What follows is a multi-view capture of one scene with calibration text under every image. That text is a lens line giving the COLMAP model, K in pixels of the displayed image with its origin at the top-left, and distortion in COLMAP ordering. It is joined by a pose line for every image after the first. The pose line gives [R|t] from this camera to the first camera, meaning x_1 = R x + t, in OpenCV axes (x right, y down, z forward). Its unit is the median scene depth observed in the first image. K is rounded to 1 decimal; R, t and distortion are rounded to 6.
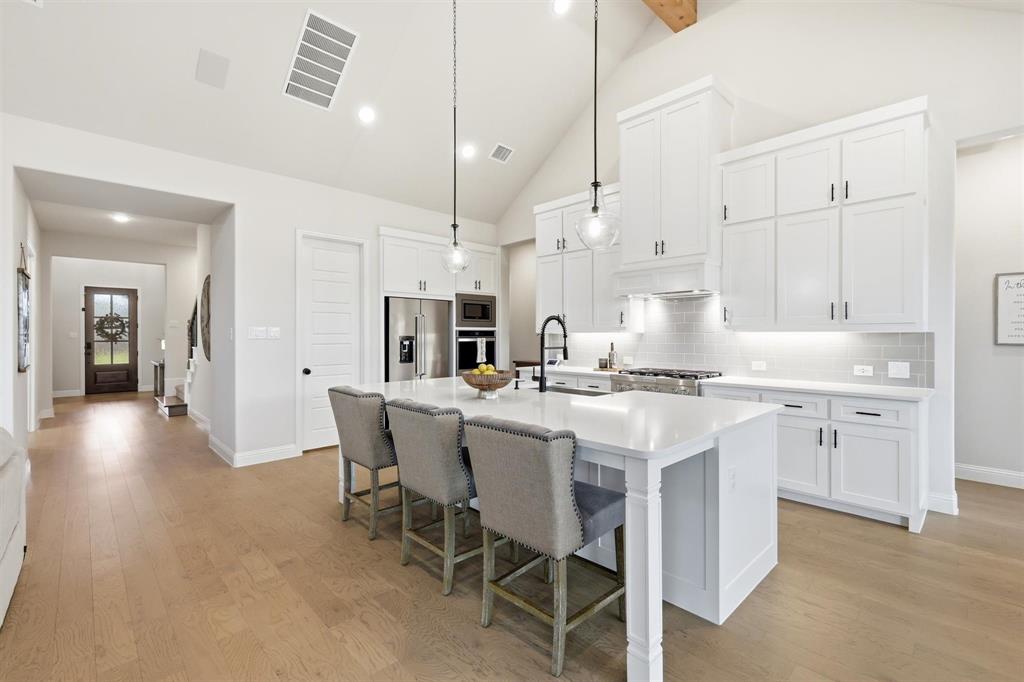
lens RADIAL K [[445.0, 0, 514.7], [0, 445.0, 336.9], [0, 0, 1]] dist [0.000461, 0.000001]
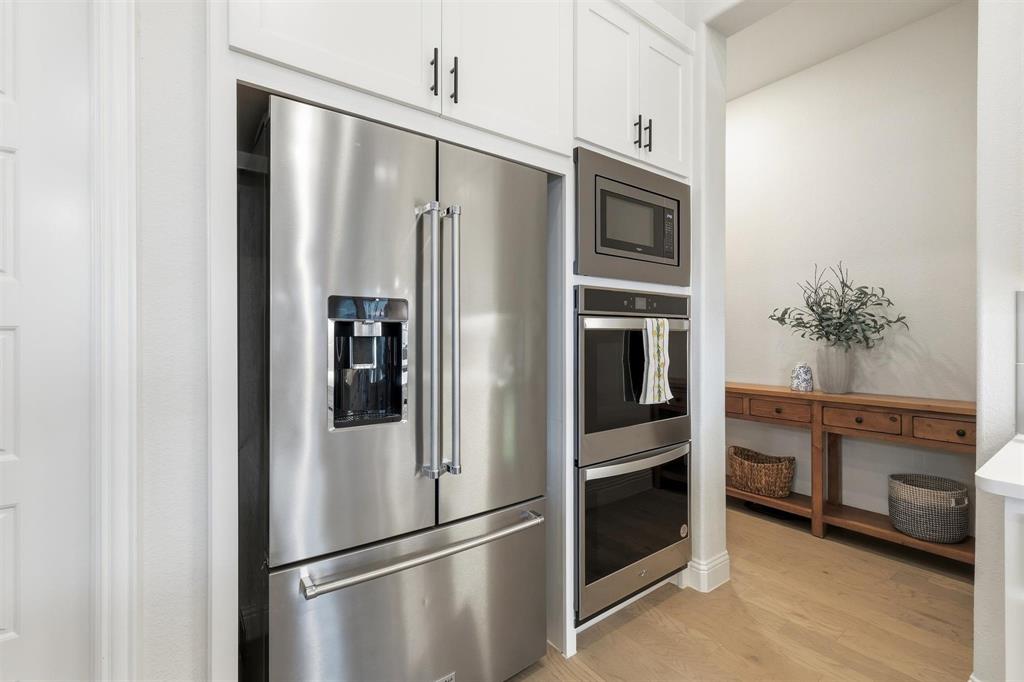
lens RADIAL K [[445.0, 0, 511.4], [0, 445.0, 342.2], [0, 0, 1]] dist [0.000461, 0.000001]
pose [[0.990898, -0.004036, -0.134556, -0.131776], [0.003781, 0.999991, -0.002153, 0.018572], [0.134564, 0.001625, 0.990904, 0.717127]]
